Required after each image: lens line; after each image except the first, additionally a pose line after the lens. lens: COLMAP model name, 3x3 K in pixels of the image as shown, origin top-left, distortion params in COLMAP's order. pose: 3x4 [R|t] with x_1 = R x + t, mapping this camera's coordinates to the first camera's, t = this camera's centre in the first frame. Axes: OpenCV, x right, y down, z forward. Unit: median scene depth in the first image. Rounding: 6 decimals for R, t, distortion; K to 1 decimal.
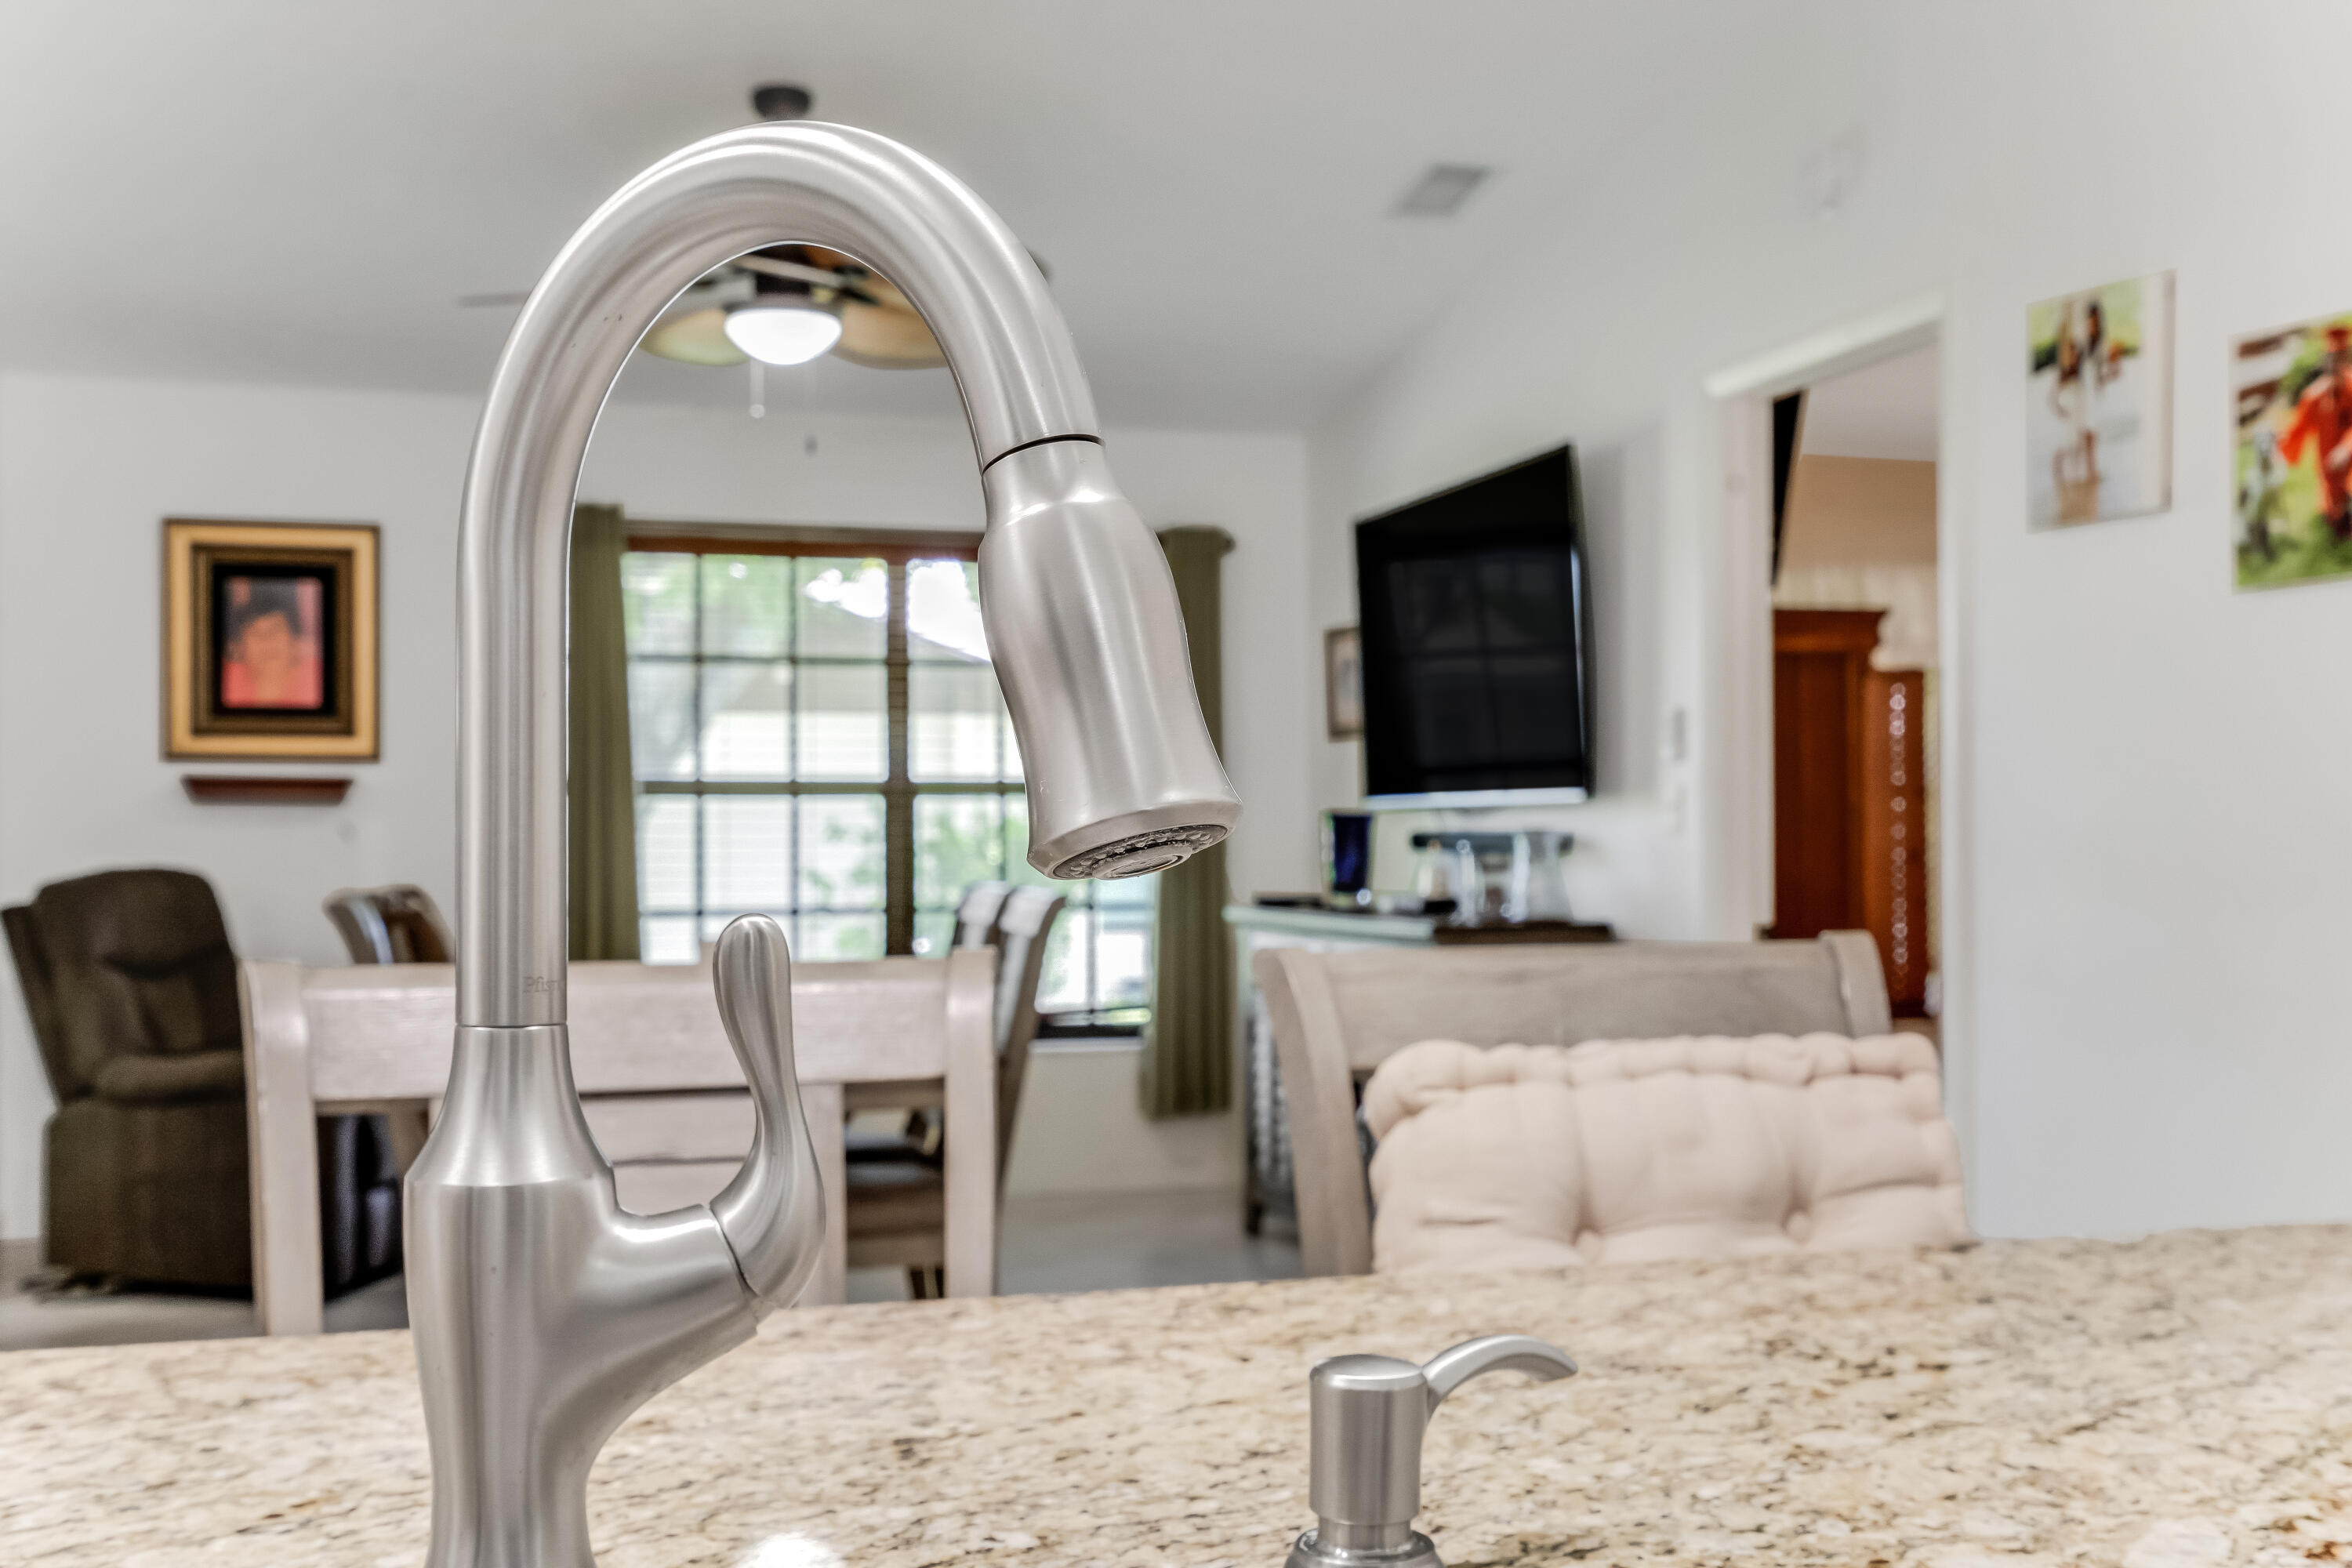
lens RADIAL K [[2277.3, 0, 1182.9], [0, 2277.3, 851.0], [0, 0, 1]] dist [0.008007, -0.181298]
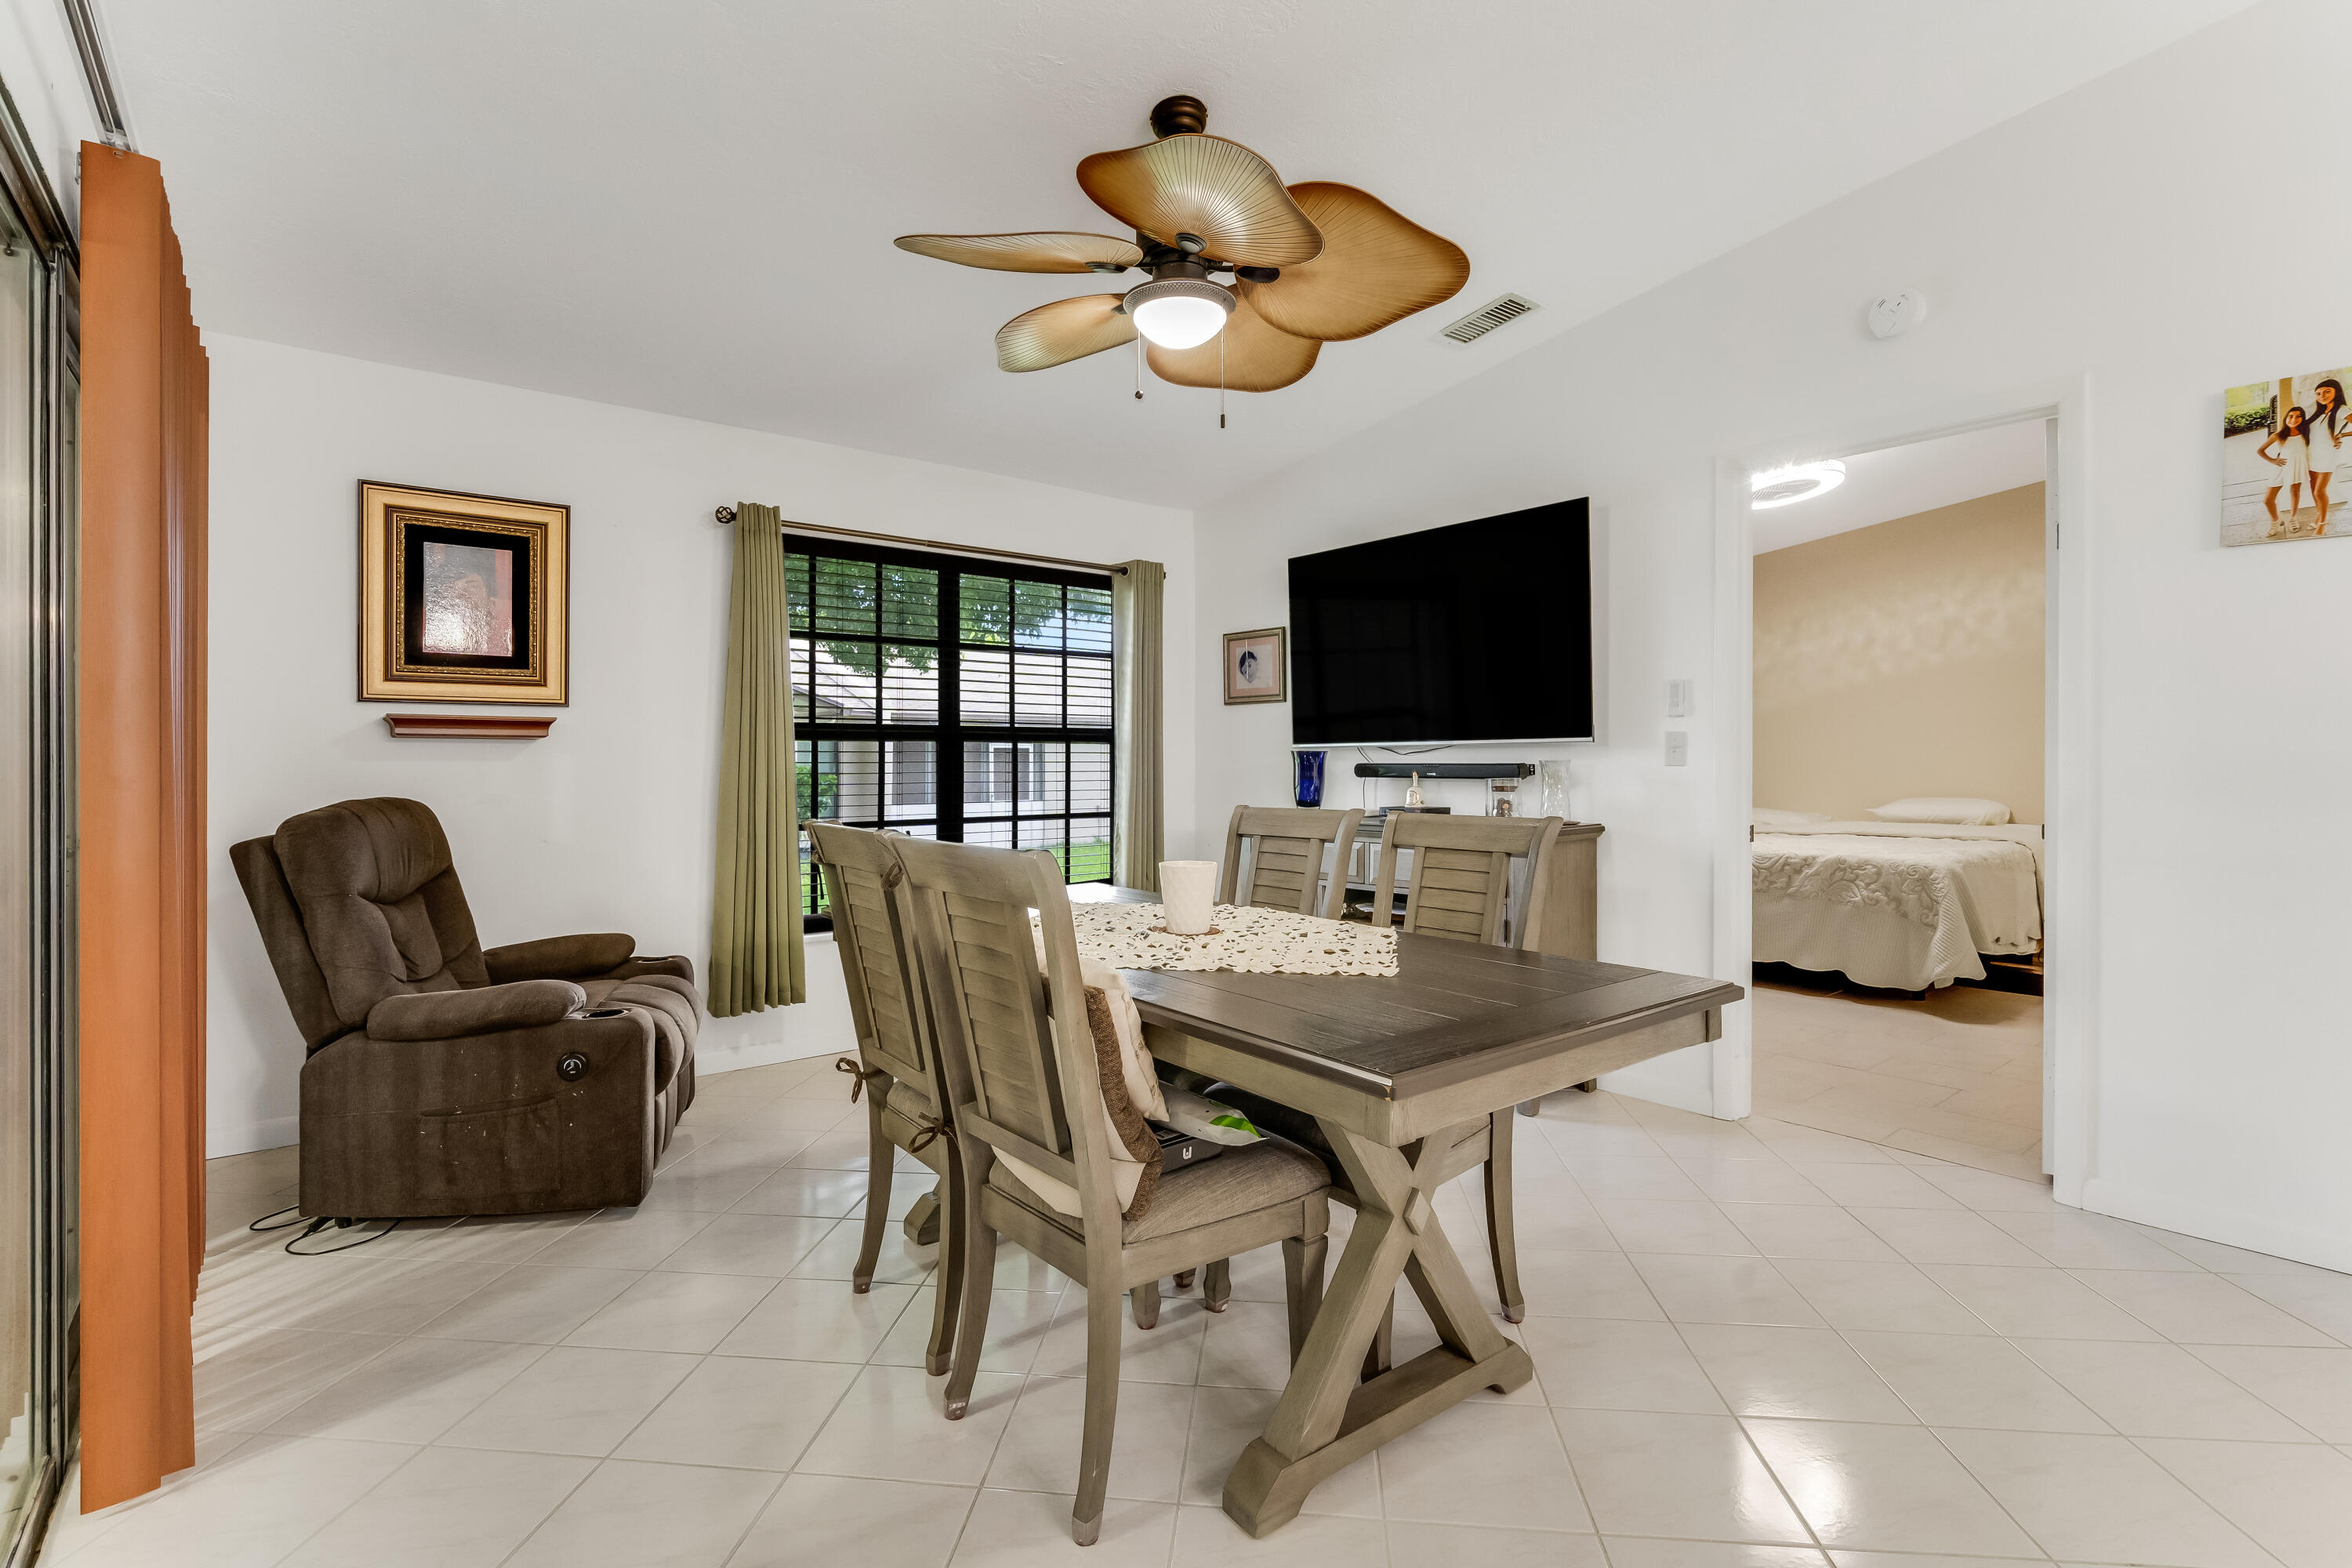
lens RADIAL K [[1127.9, 0, 1176.0], [0, 1127.9, 784.0], [0, 0, 1]] dist [-0.000195, -0.000047]
pose [[0.936602, -0.006941, 0.350326, -0.269379], [0.001866, 0.999888, 0.014824, -0.007681], [-0.350389, -0.013231, 0.936511, 0.346095]]
